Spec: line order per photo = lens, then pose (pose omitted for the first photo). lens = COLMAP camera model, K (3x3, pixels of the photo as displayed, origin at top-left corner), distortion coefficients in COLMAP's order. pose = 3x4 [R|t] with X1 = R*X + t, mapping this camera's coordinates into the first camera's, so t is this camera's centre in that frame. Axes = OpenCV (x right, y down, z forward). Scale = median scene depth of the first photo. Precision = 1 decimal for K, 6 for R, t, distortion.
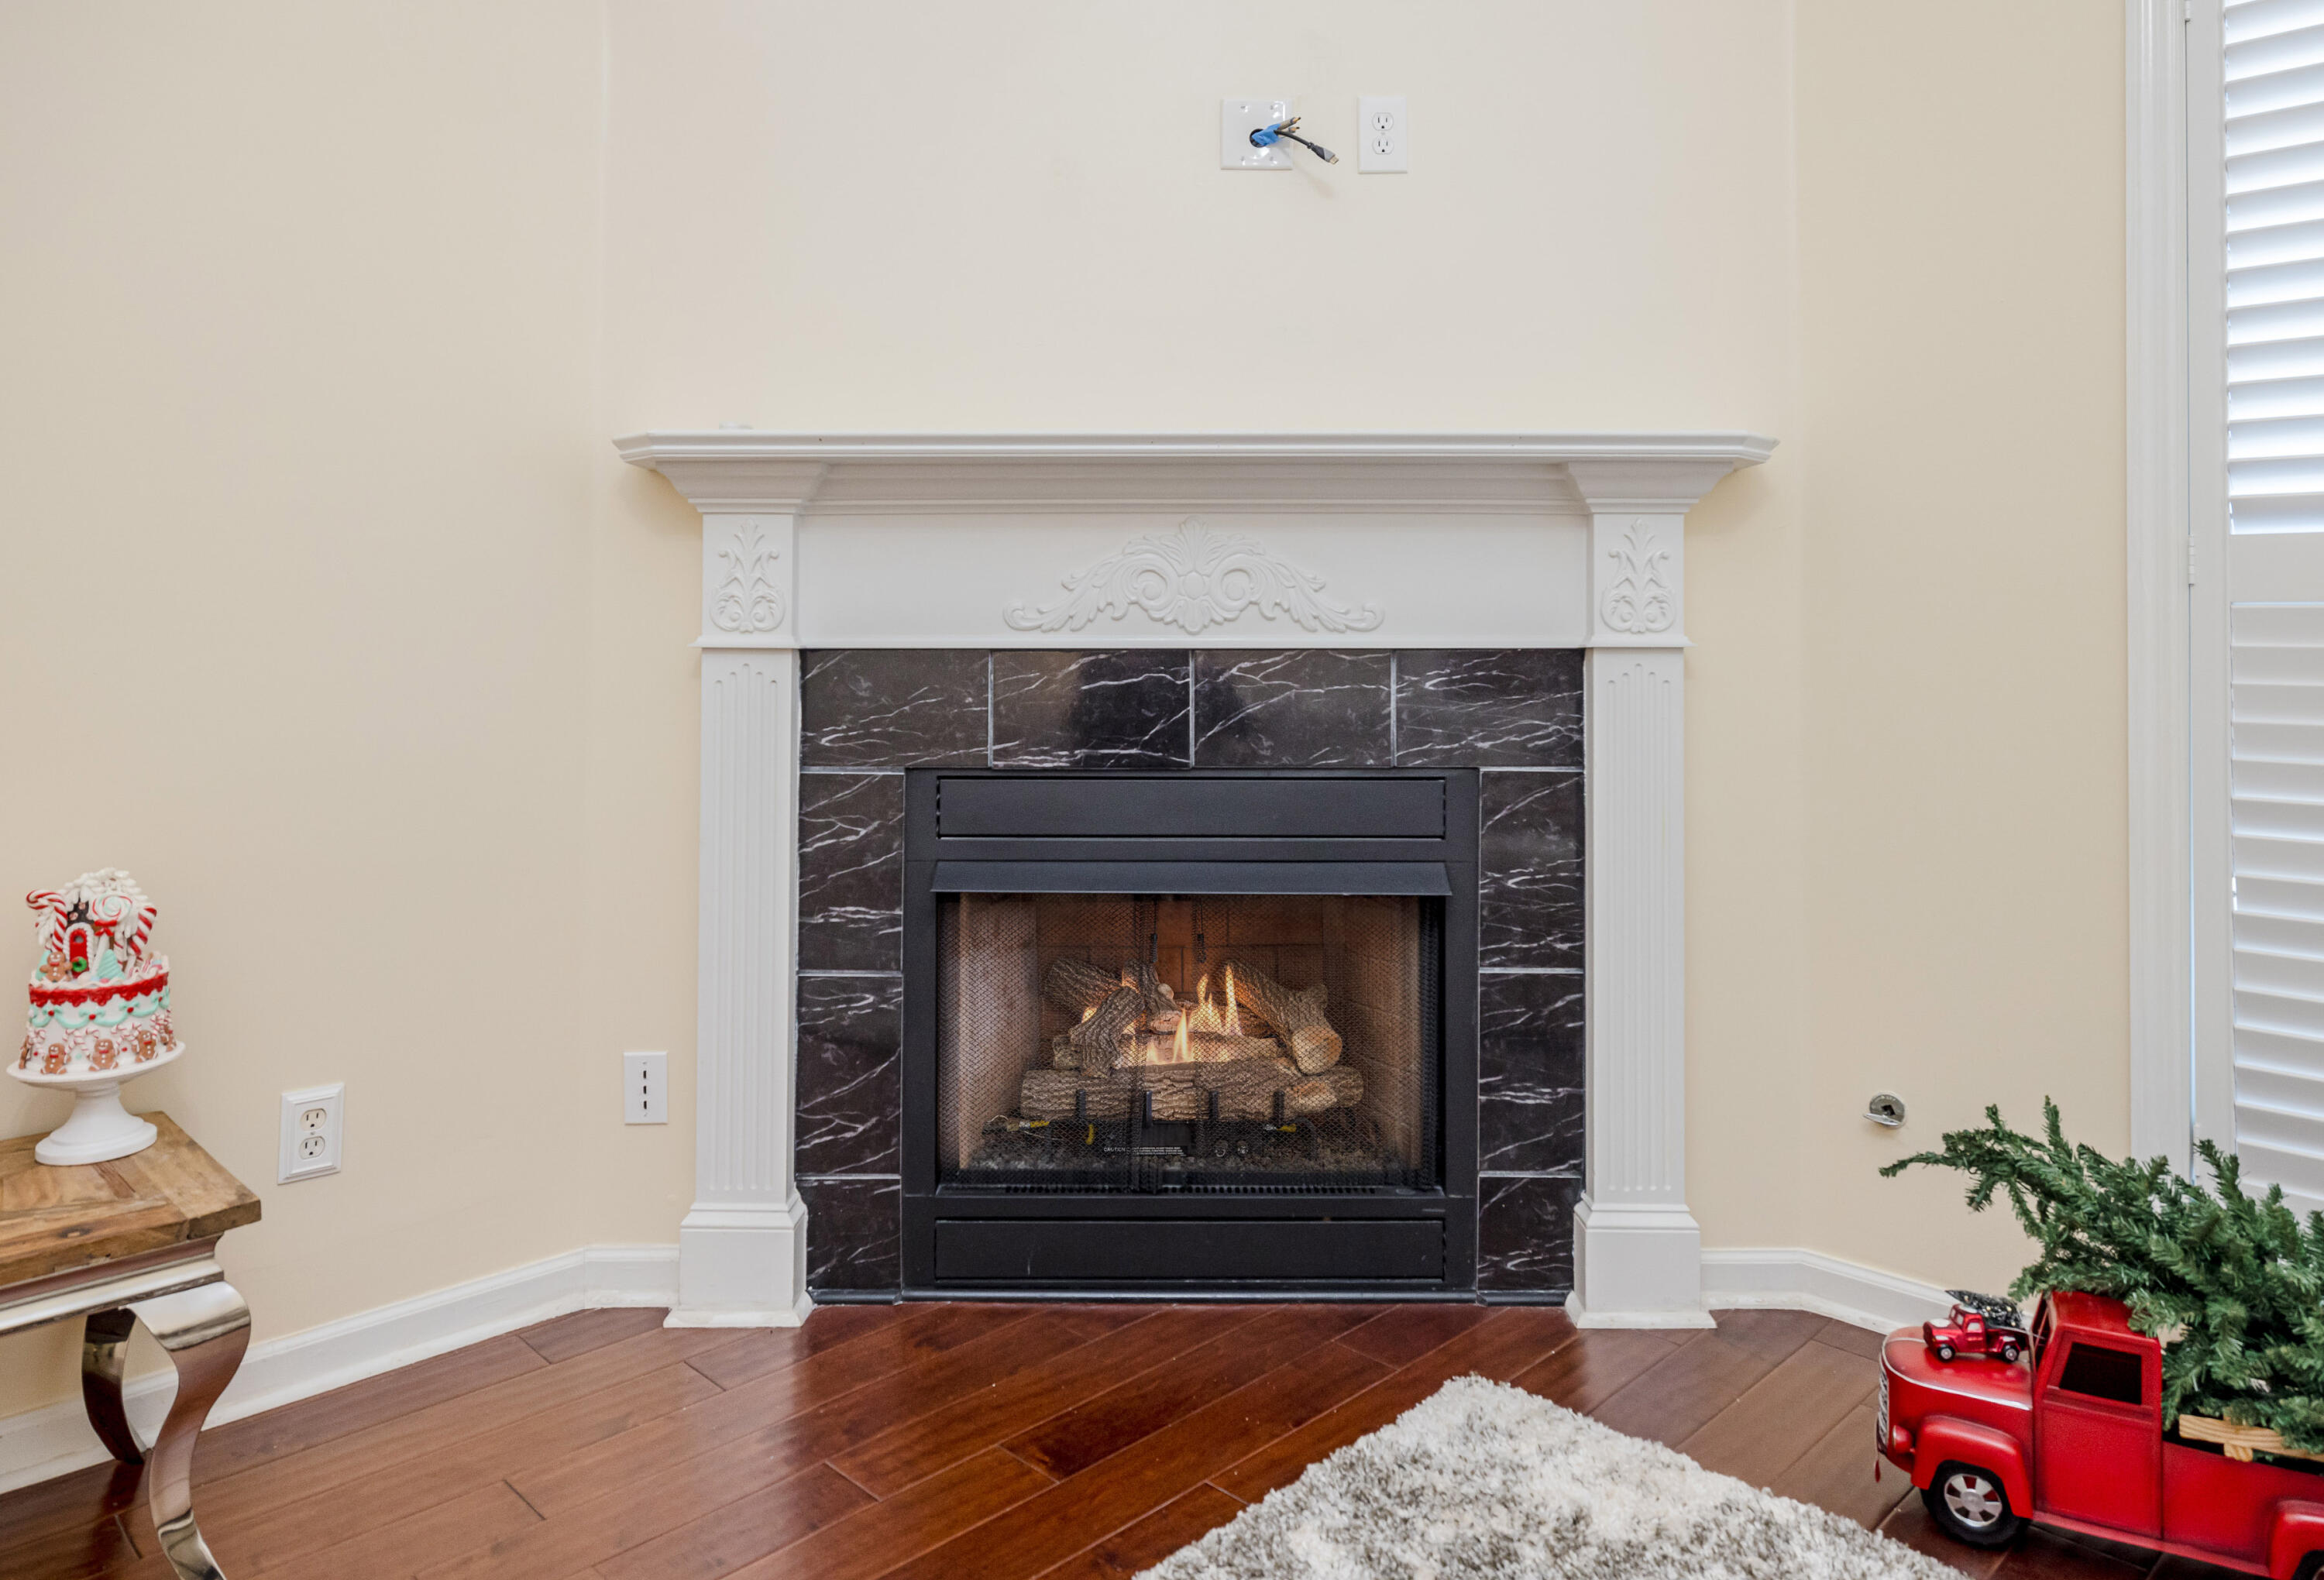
lens RADIAL K [[1499.7, 0, 1164.6], [0, 1499.7, 601.2], [0, 0, 1]] dist [0.004778, -0.004517]
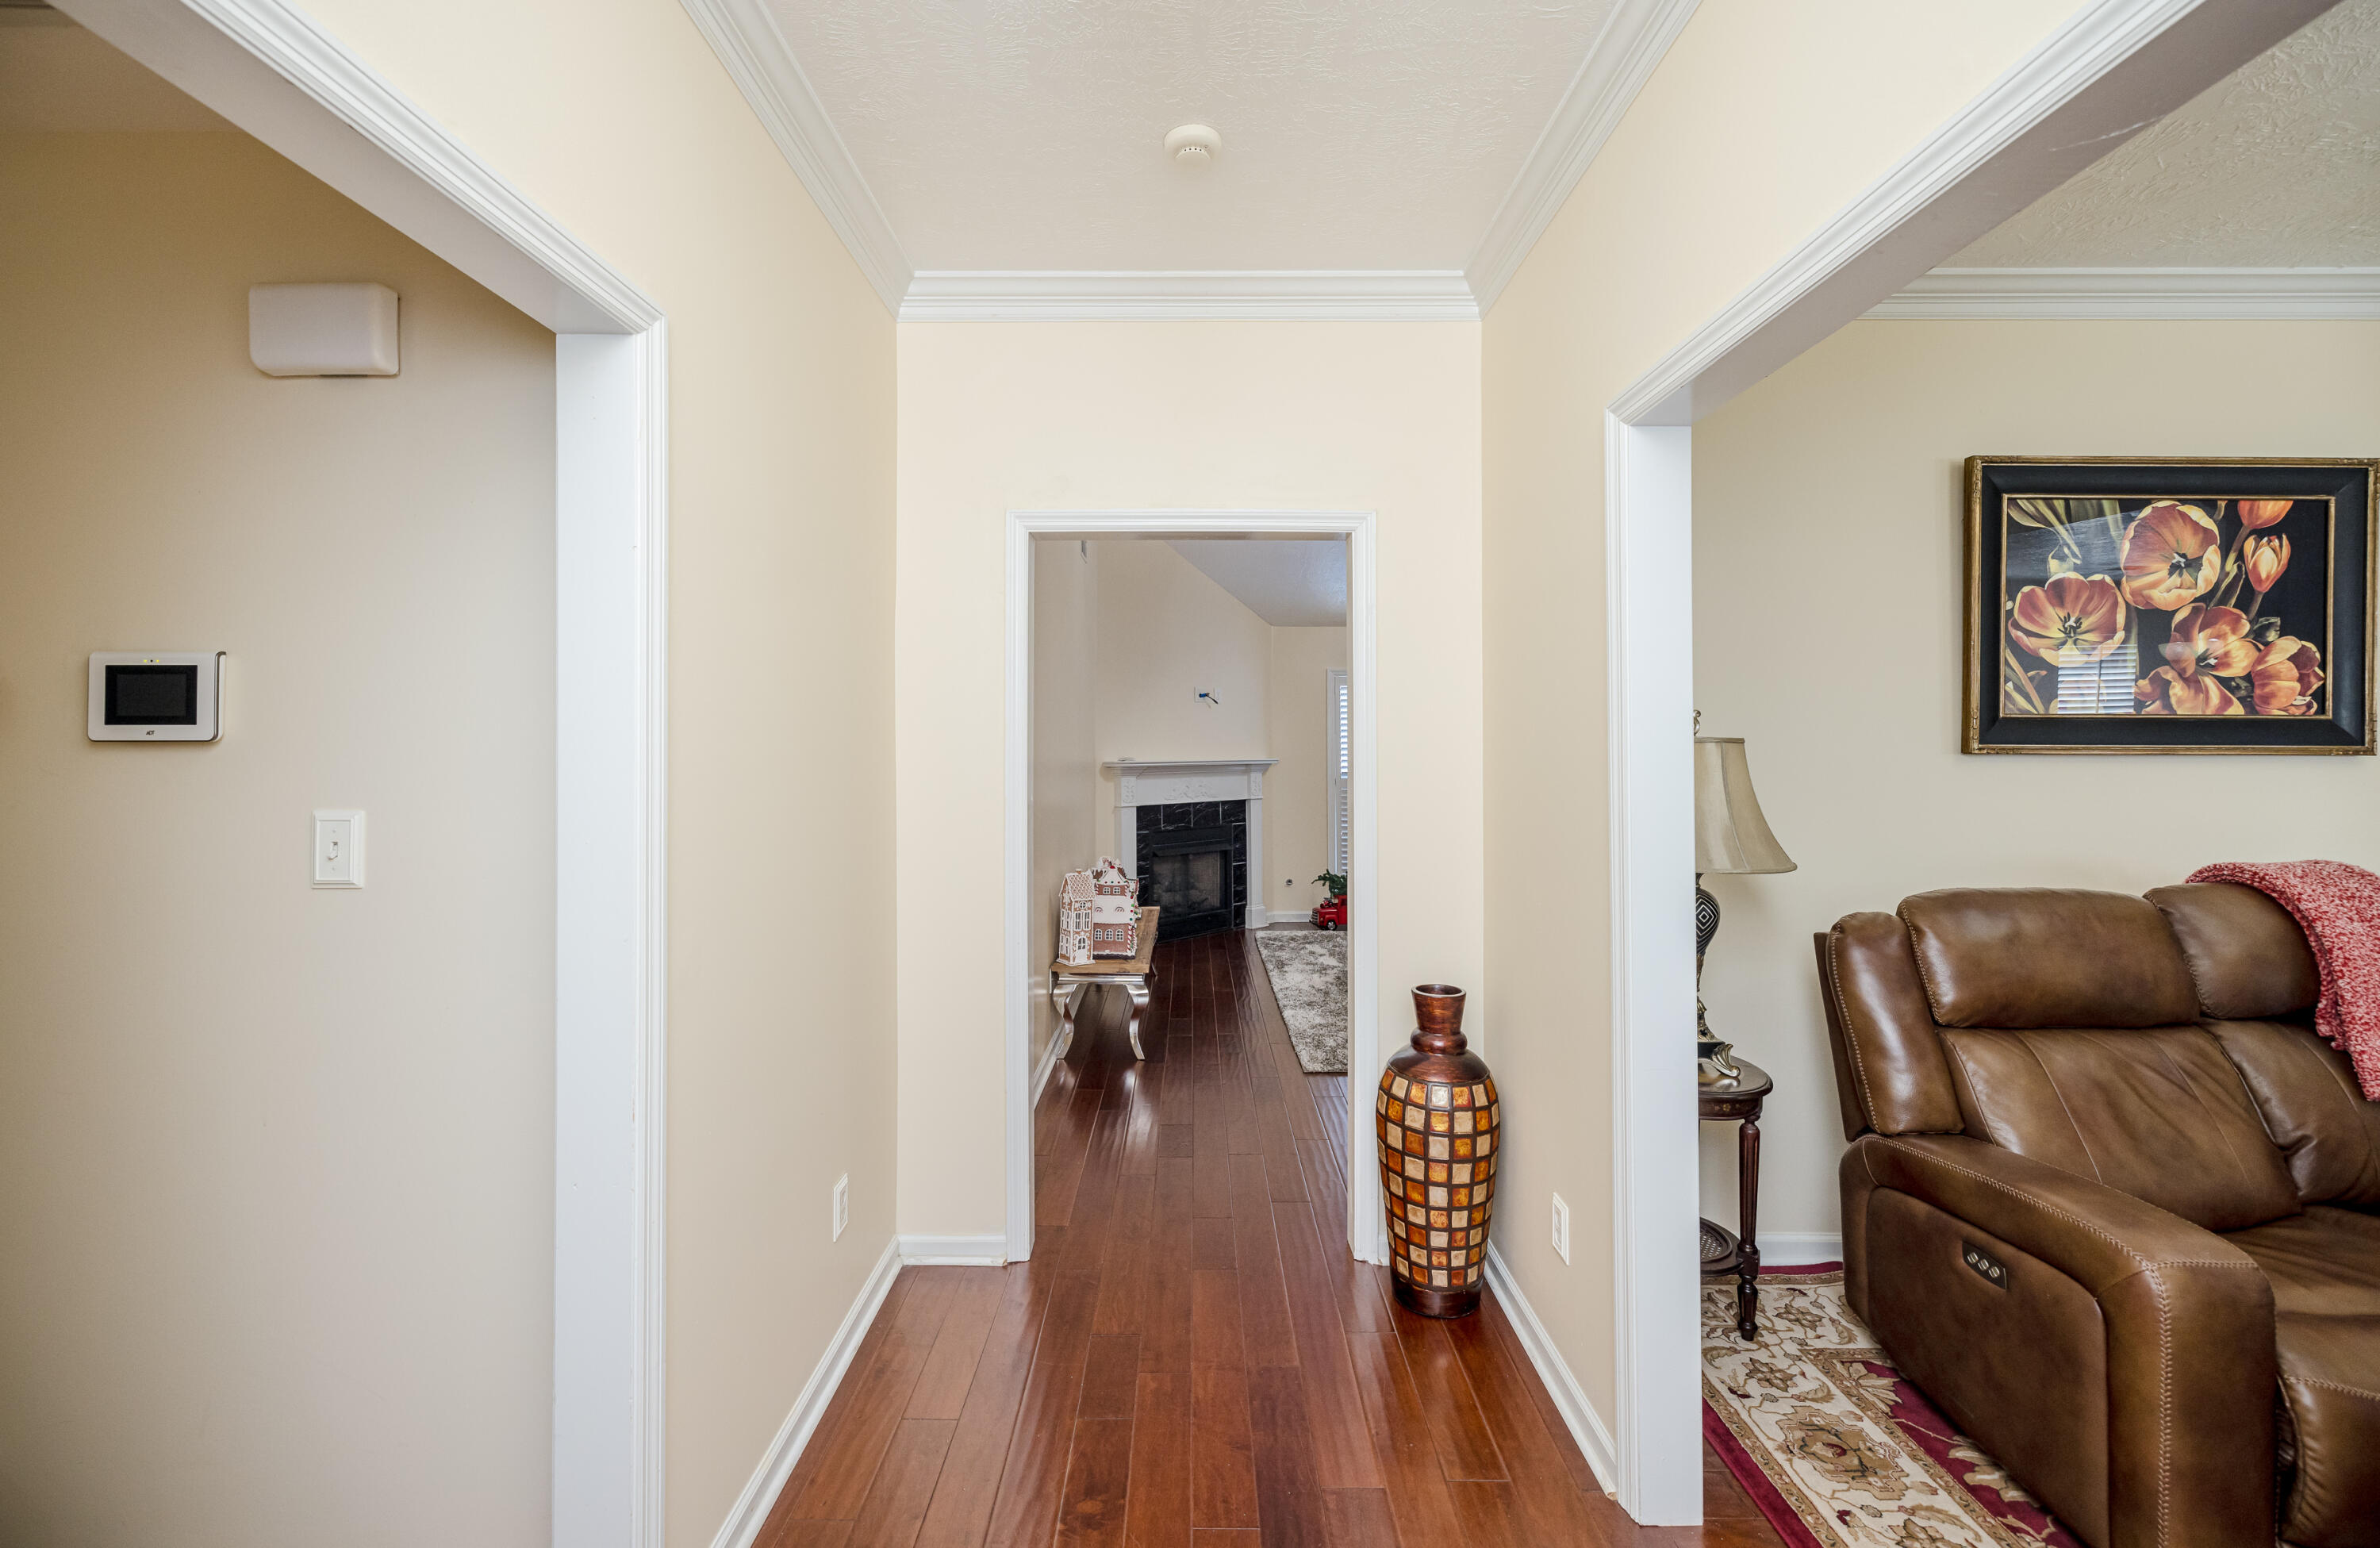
lens RADIAL K [[1006.7, 0, 1169.1], [0, 1006.7, 742.9], [0, 0, 1]] dist [0.000048, 0.000143]
pose [[0.712842, -0.000270, 0.701324, -2.328377], [-0.004977, 0.999973, 0.005443, -0.178484], [-0.701307, -0.007370, 0.712821, -1.259698]]
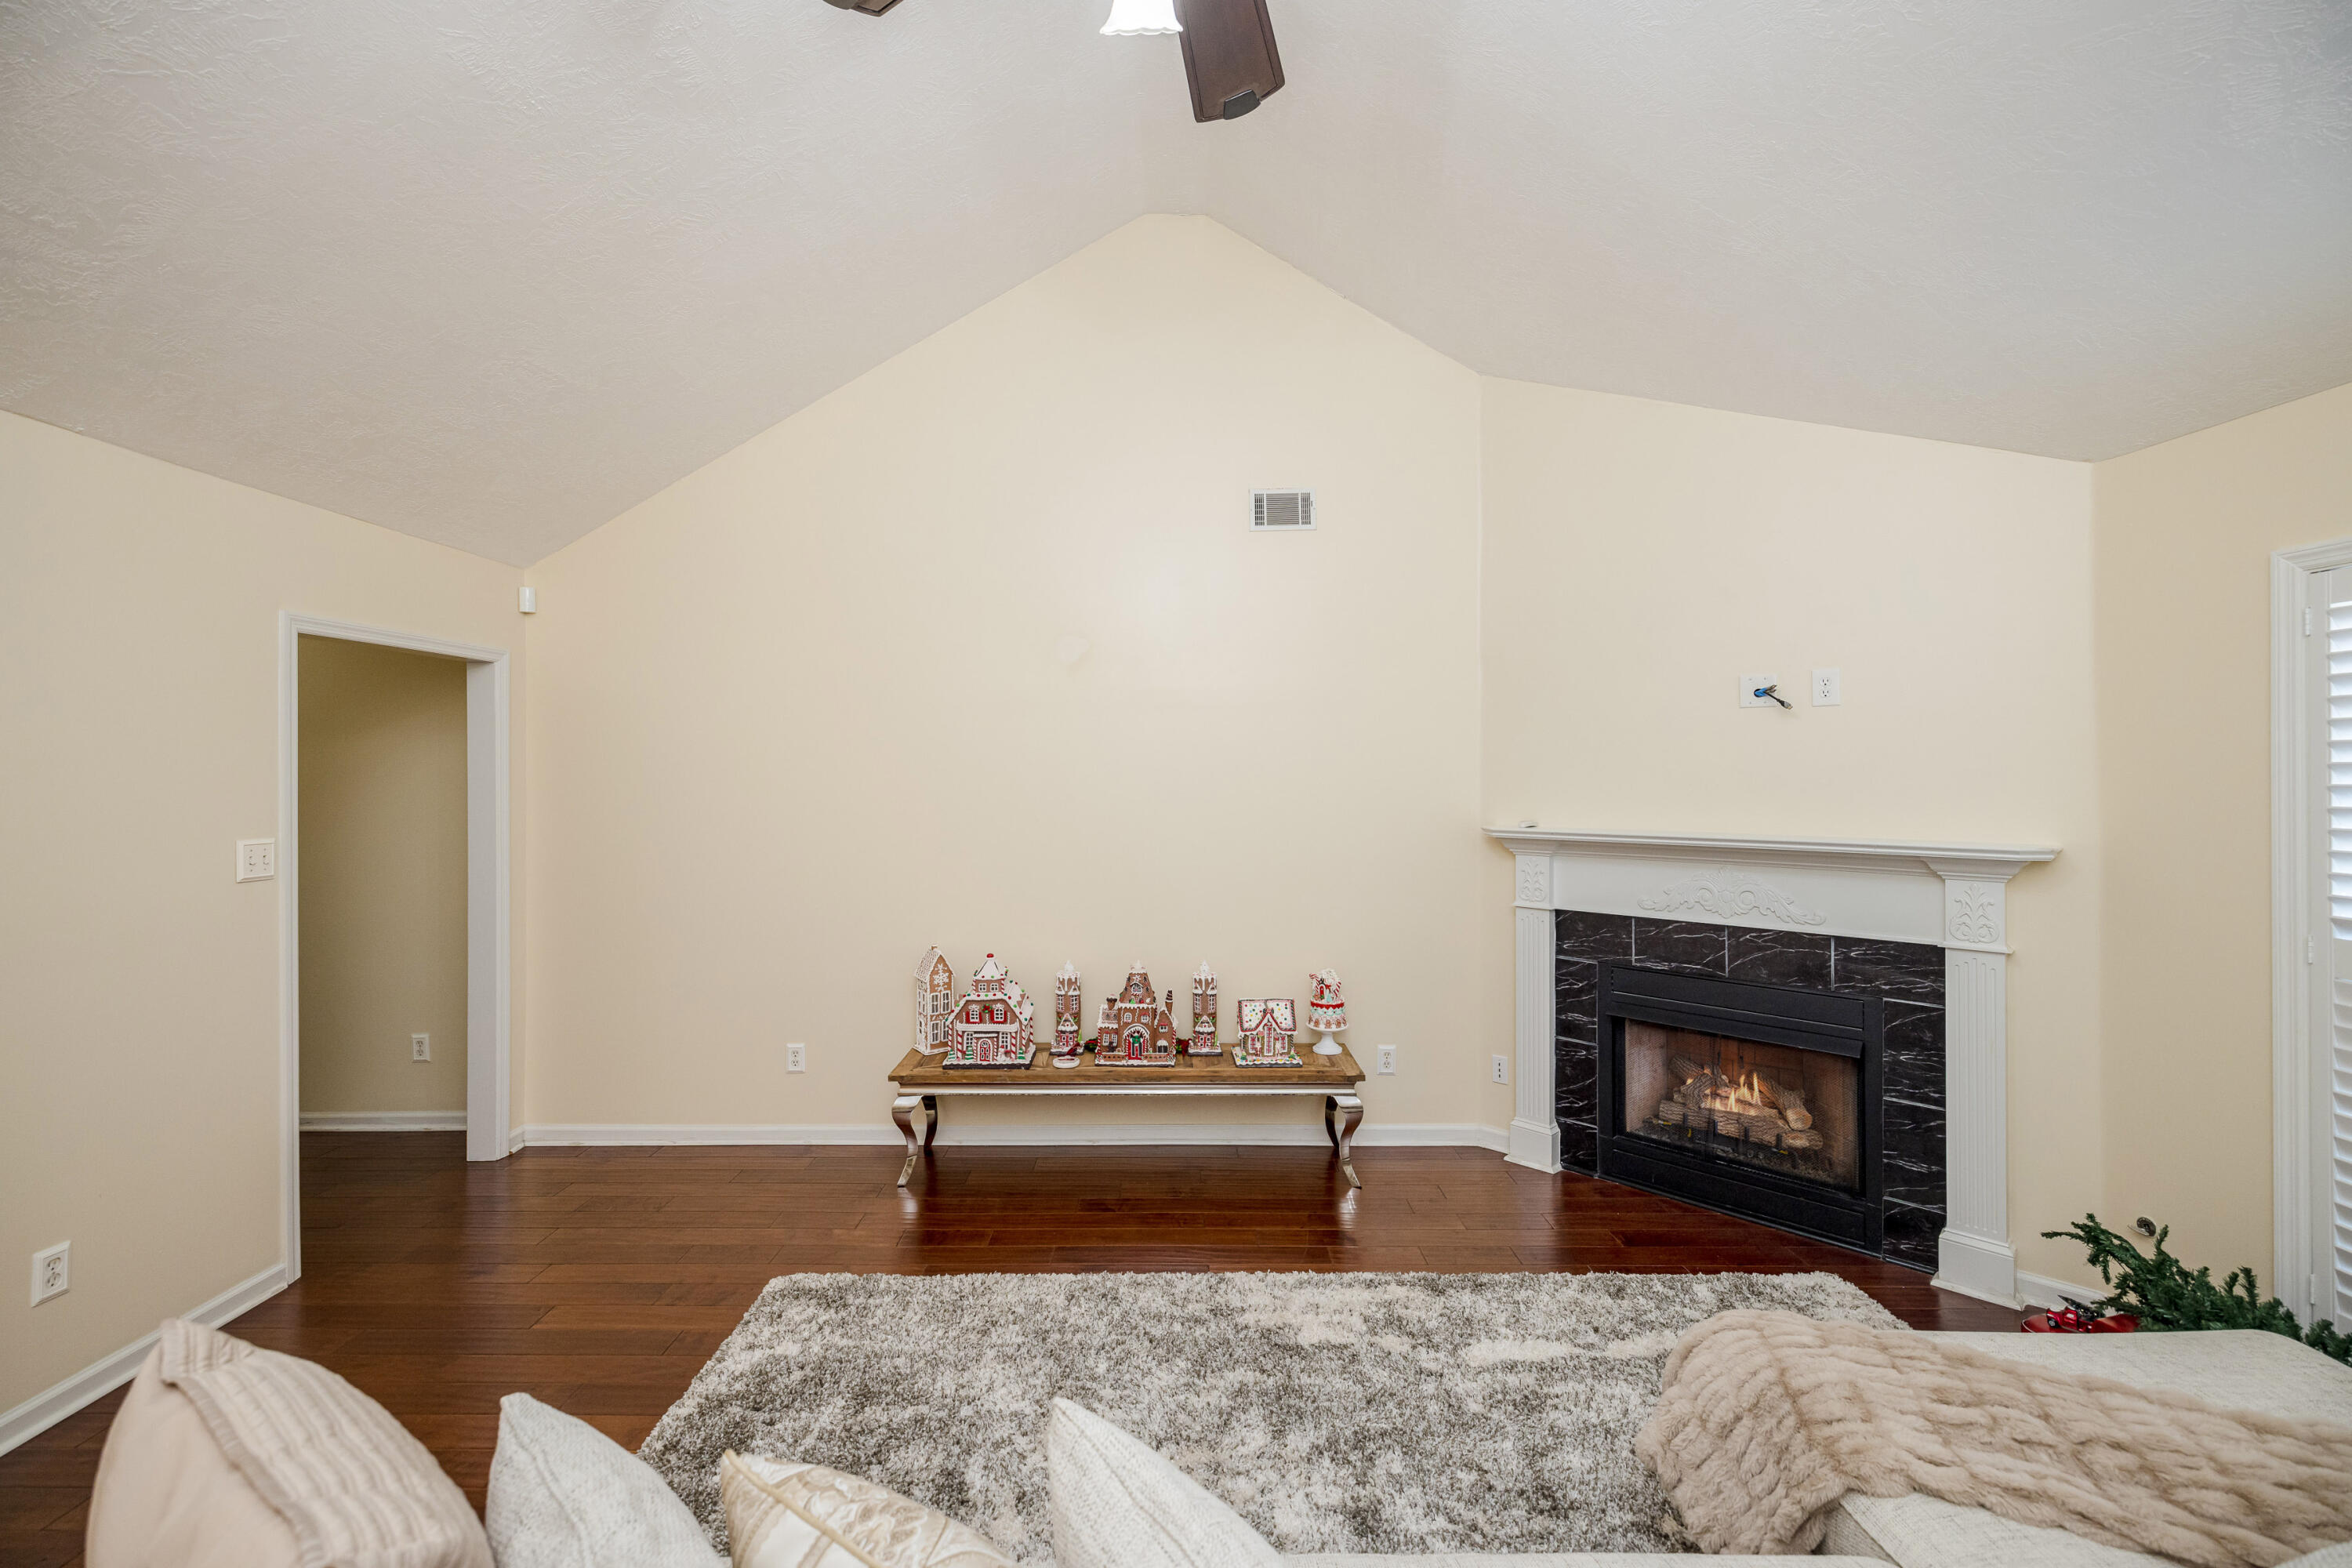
lens RADIAL K [[983.9, 0, 1177.7], [0, 983.9, 764.7], [0, 0, 1]] dist [0.000569, 0.000307]
pose [[0.707762, -0.010481, -0.706373, 0.487965], [0.015511, 0.999879, 0.000706, -0.225181], [0.706281, -0.011457, 0.707839, -0.626650]]
